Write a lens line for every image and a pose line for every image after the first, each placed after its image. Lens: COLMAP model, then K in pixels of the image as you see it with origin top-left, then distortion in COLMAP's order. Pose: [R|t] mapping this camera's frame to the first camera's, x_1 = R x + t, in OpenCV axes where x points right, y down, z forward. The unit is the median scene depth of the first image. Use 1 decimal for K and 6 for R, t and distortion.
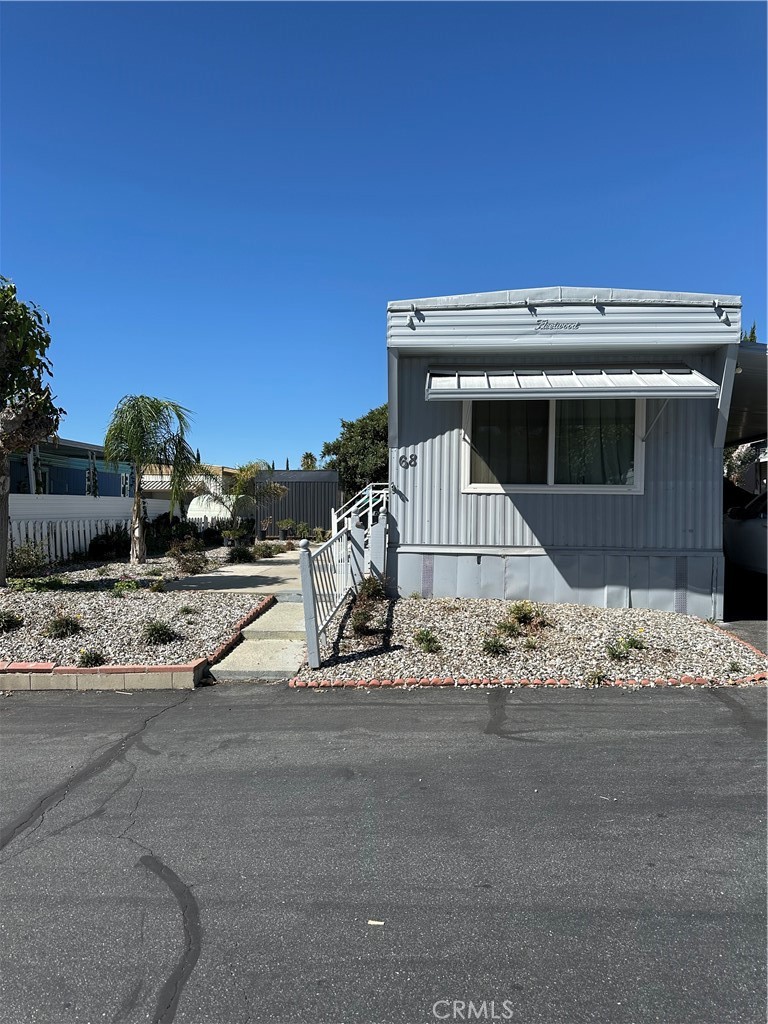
lens RADIAL K [[719.7, 0, 383.1], [0, 719.7, 527.3], [0, 0, 1]] dist [0.107704, -0.180678]
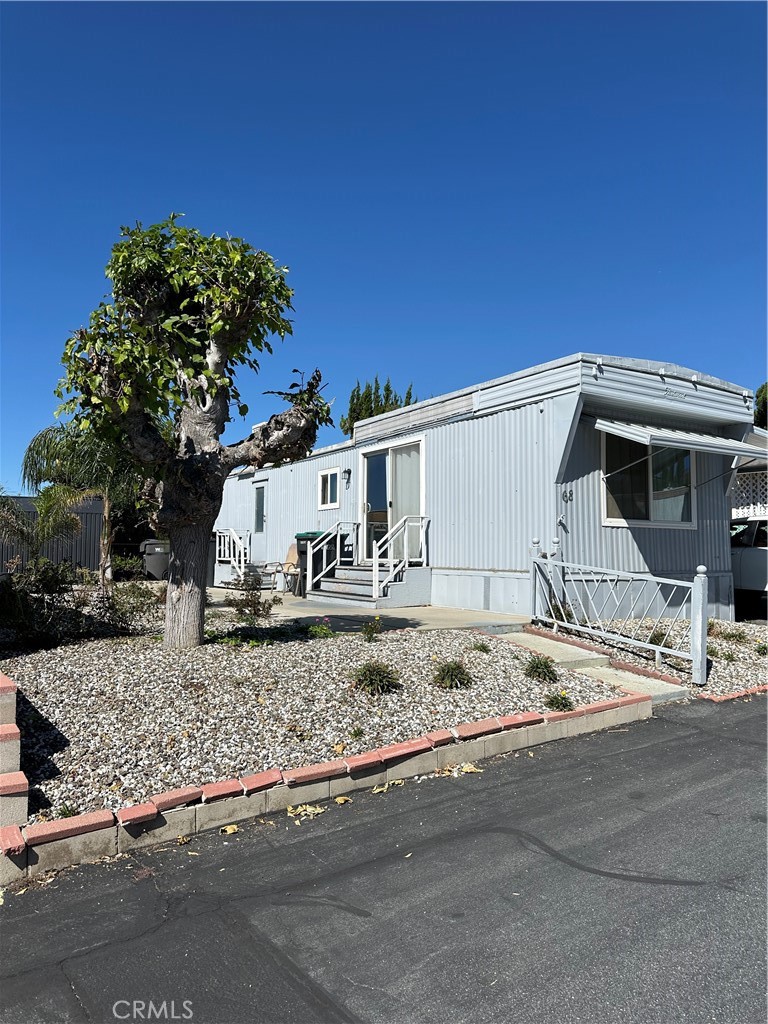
lens RADIAL K [[734.0, 0, 377.5], [0, 734.0, 512.6], [0, 0, 1]] dist [0.113222, -0.198258]
pose [[0.779491, 0.026284, 0.625862, -0.907506], [0.020154, 0.997550, -0.066995, 0.001982], [-0.626089, 0.064836, 0.777051, 0.319946]]
